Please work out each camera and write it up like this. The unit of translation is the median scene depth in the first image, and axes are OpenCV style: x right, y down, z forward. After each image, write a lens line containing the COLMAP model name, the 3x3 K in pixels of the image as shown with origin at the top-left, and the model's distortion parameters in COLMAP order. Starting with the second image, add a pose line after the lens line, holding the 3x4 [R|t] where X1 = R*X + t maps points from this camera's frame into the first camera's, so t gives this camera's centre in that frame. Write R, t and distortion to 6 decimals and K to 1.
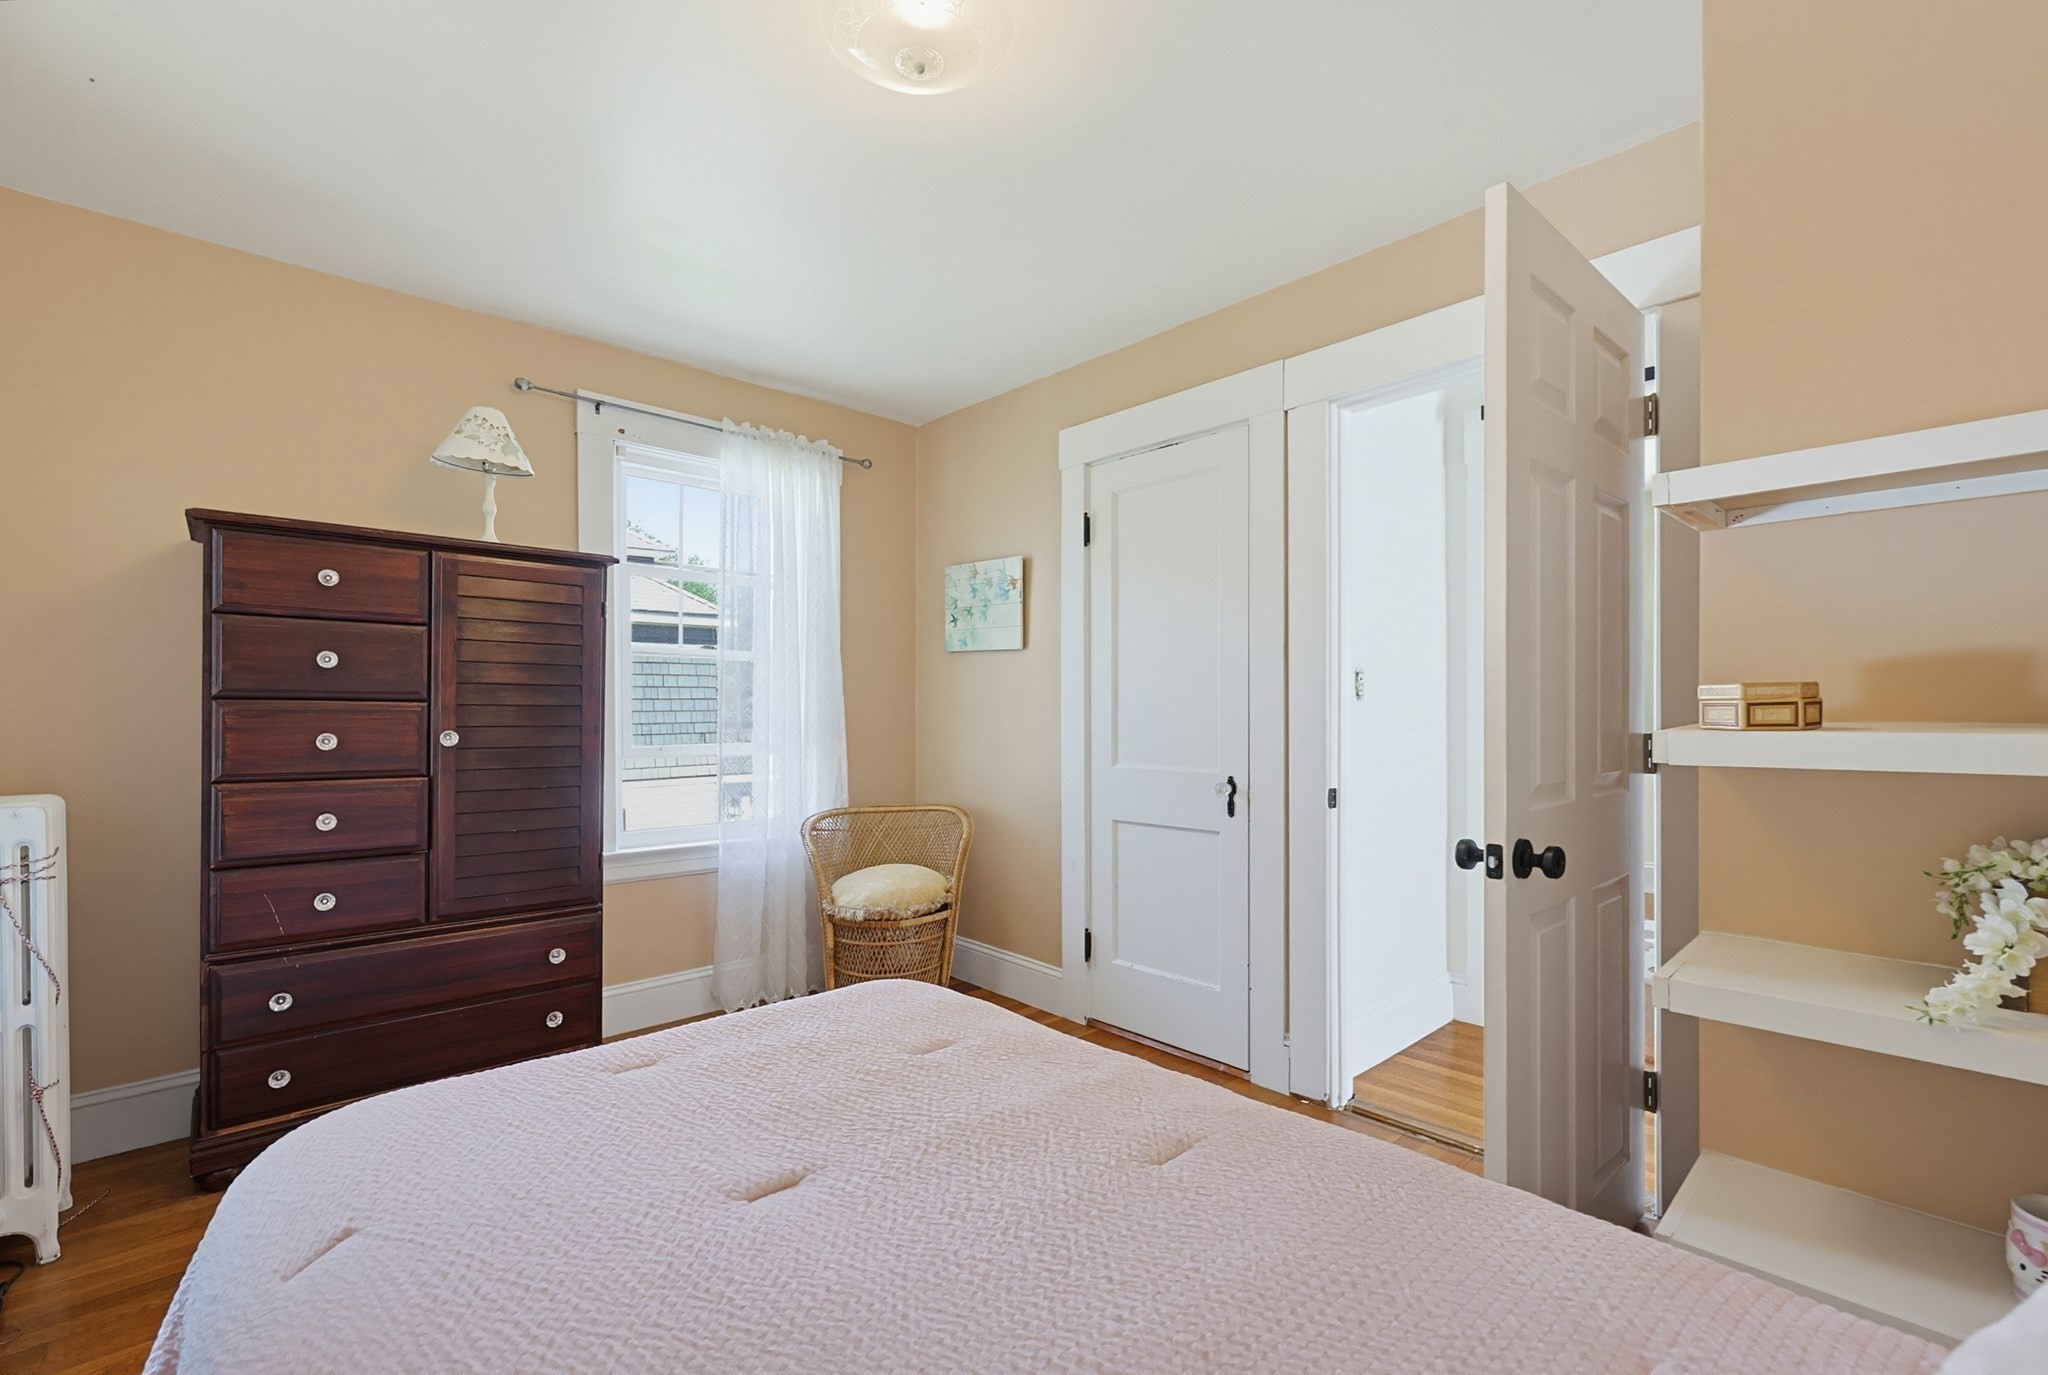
lens RADIAL K [[876.5, 0, 1024.5], [0, 876.5, 705.6], [0, 0, 1]] dist [0.000035, -0.000148]
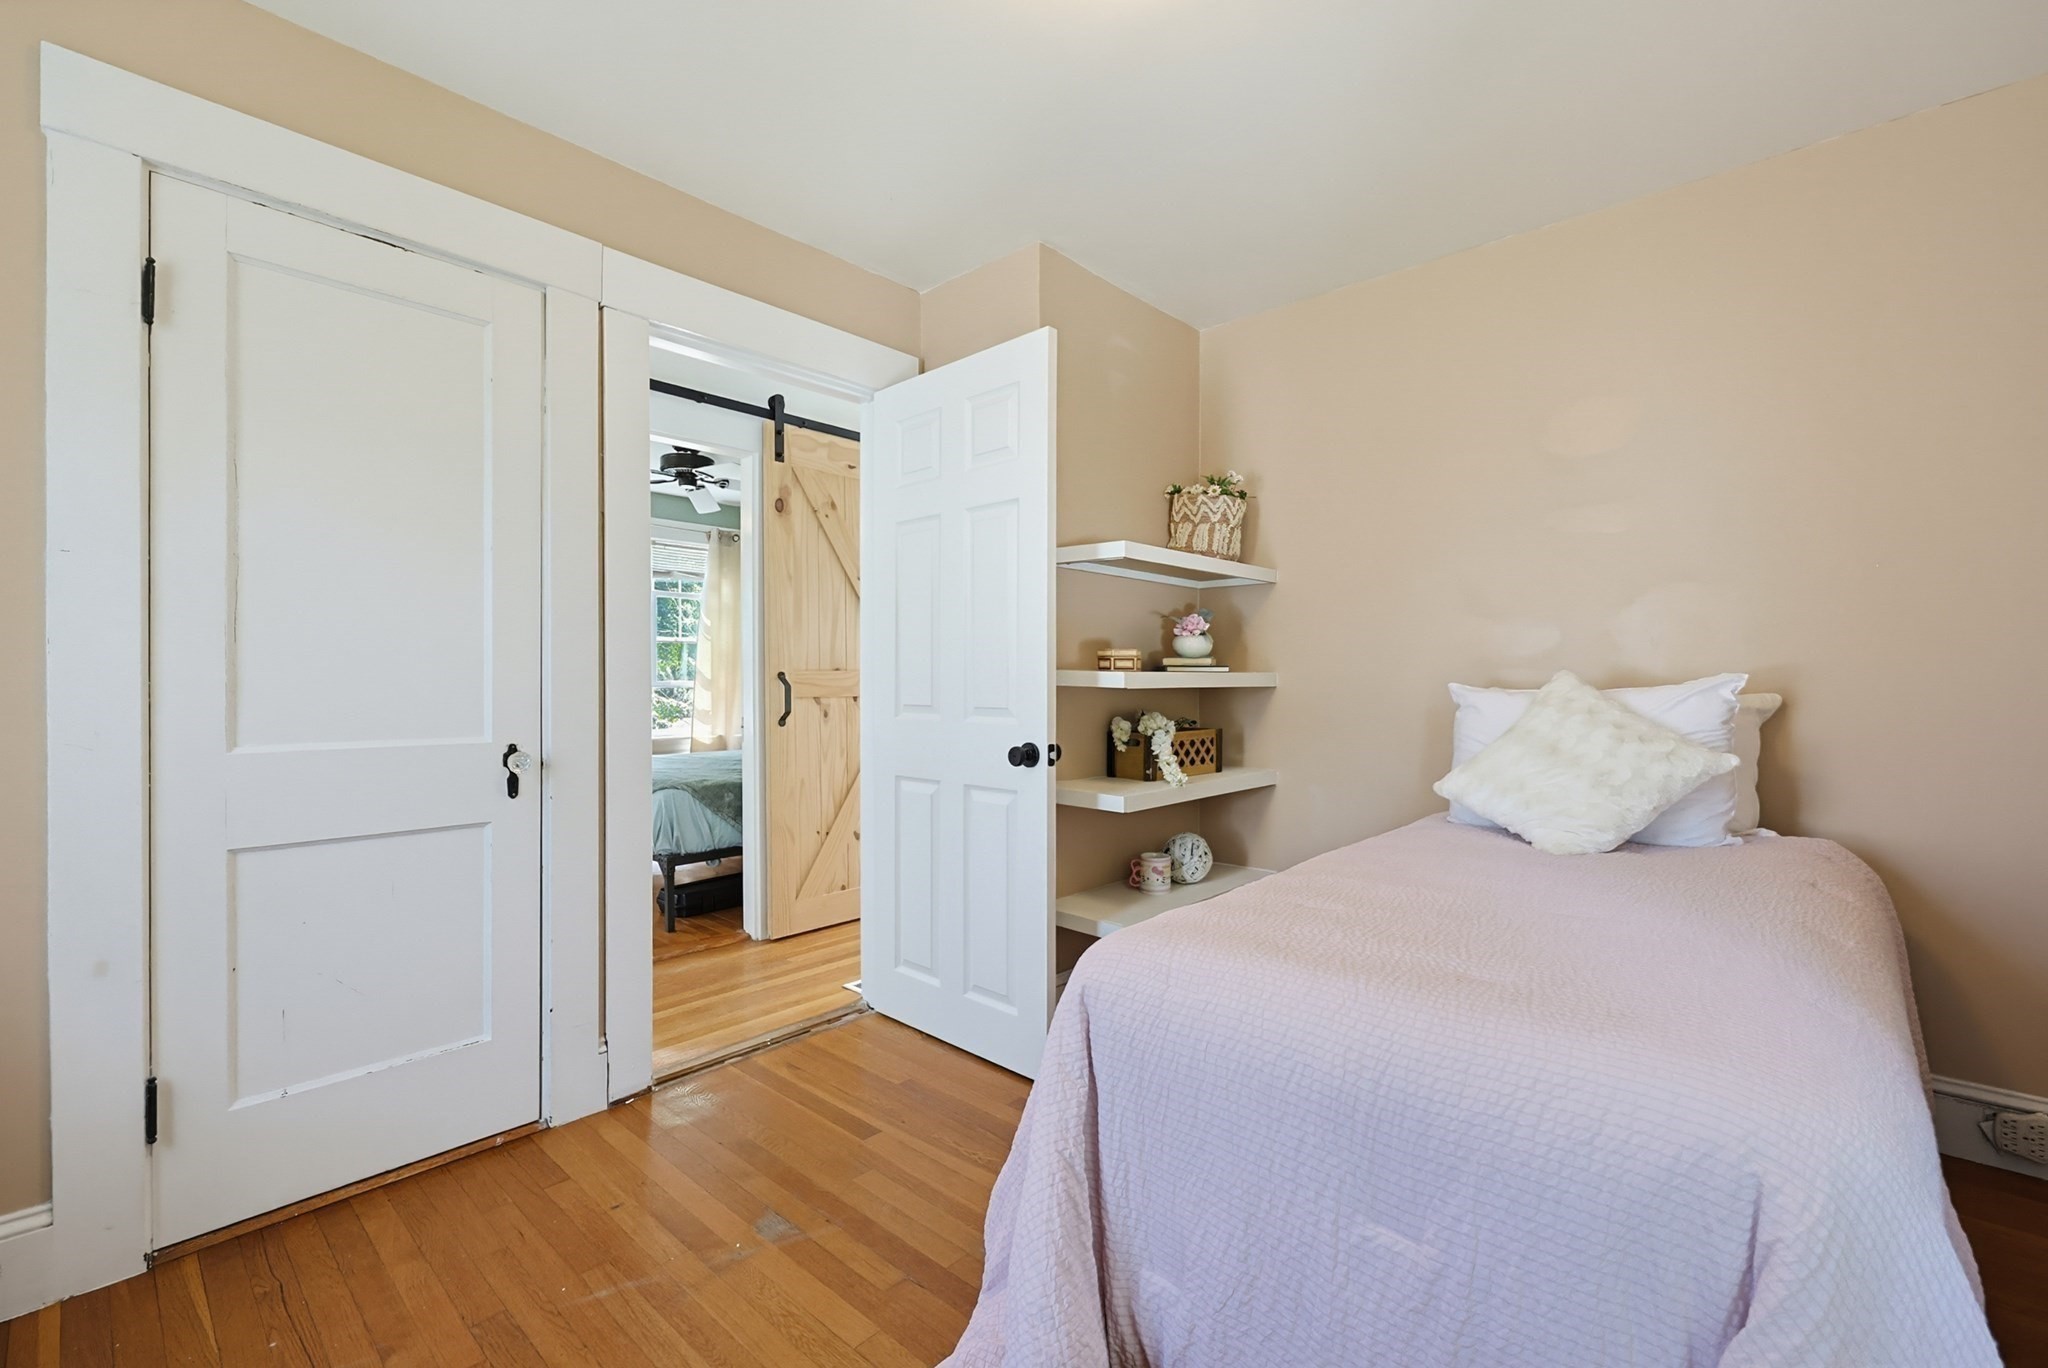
lens RADIAL K [[876.5, 0, 1030.8], [0, 876.5, 681.2], [0, 0, 1]] dist [0.000035, -0.000148]
pose [[-0.085421, 0.007877, 0.996314, -0.490804], [-0.005602, 0.999949, -0.008386, 0.027143], [-0.996329, -0.006298, -0.085373, 0.552802]]
